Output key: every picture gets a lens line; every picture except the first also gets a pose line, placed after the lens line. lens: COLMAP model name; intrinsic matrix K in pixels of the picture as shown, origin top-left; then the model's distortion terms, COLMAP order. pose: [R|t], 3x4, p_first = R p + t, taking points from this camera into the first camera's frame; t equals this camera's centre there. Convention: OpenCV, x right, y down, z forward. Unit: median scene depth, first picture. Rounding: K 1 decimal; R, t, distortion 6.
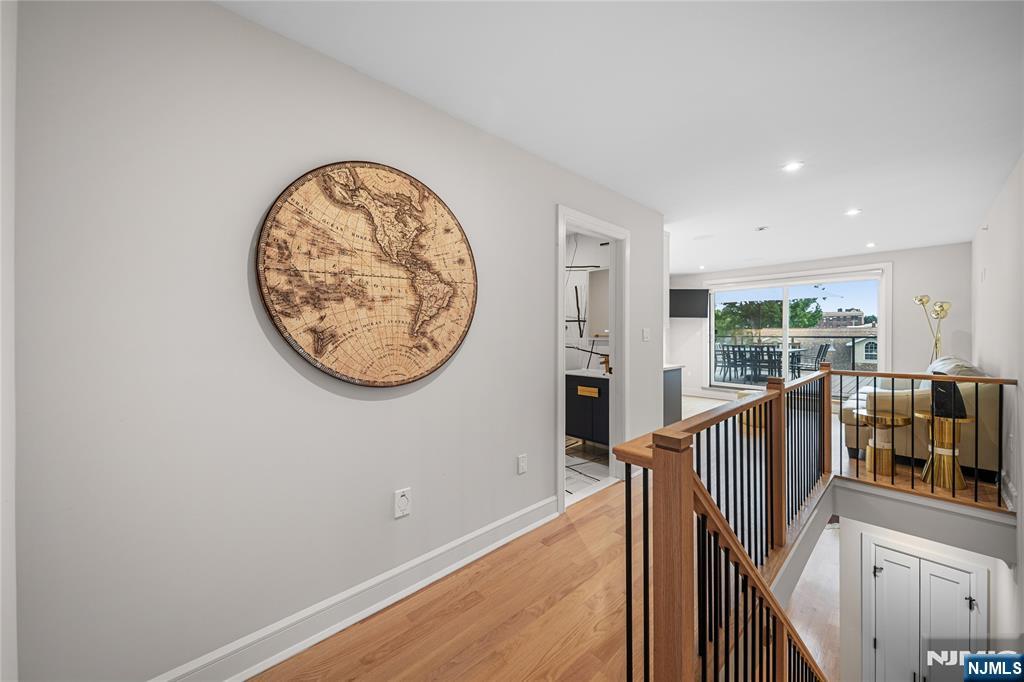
lens RADIAL K [[364.6, 0, 511.9], [0, 364.6, 334.5], [0, 0, 1]] dist [0.001157, -0.001296]
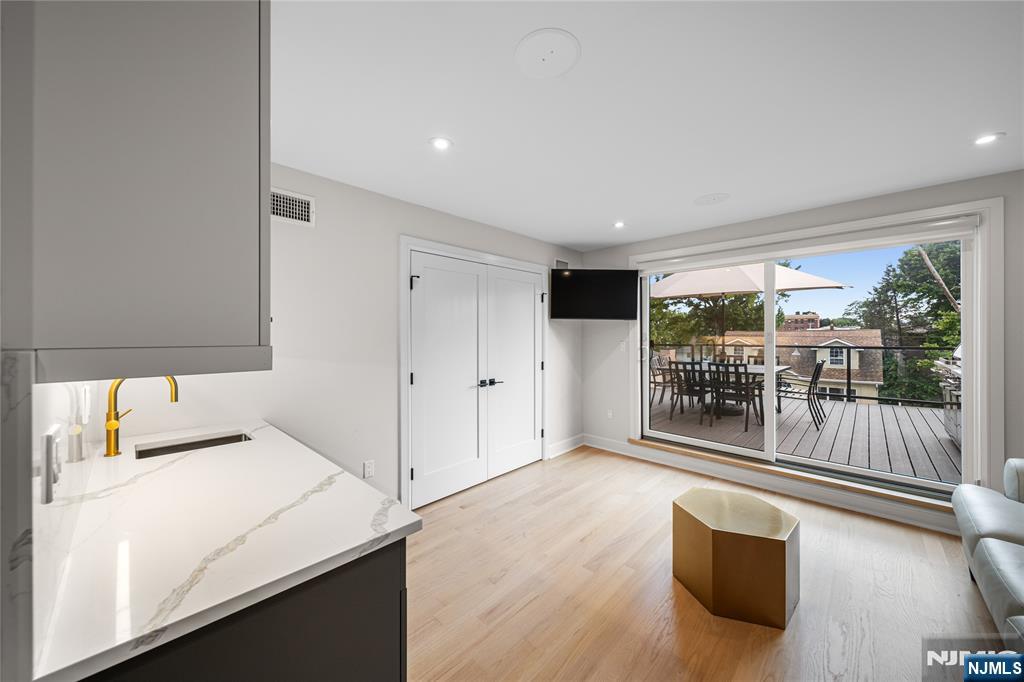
lens RADIAL K [[364.6, 0, 510.3], [0, 364.6, 334.8], [0, 0, 1]] dist [0.001157, -0.001296]
pose [[0.997667, -0.001256, 0.068252, 0.241913], [0.001628, 0.999984, -0.005392, -0.015228], [-0.068244, 0.005490, 0.997654, 0.356725]]
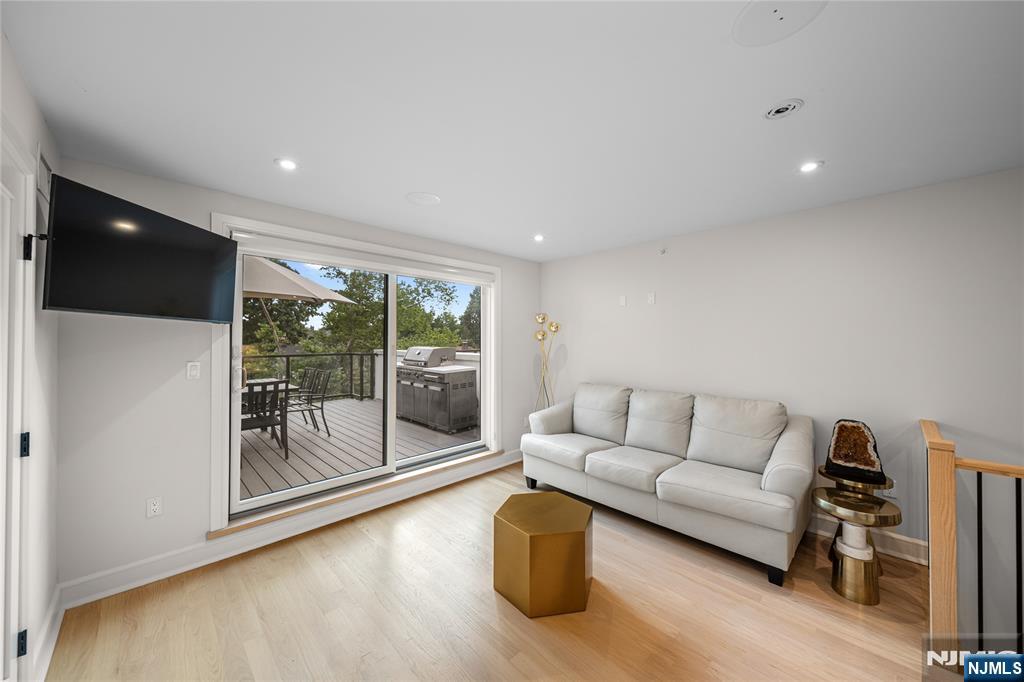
lens RADIAL K [[364.6, 0, 511.7], [0, 364.6, 340.0], [0, 0, 1]] dist [0.001157, -0.001296]
pose [[-0.044324, 0.003934, 0.999009, 0.149759], [0.004560, 0.999983, -0.003736, -0.022167], [-0.999007, 0.004390, -0.044341, 0.610555]]
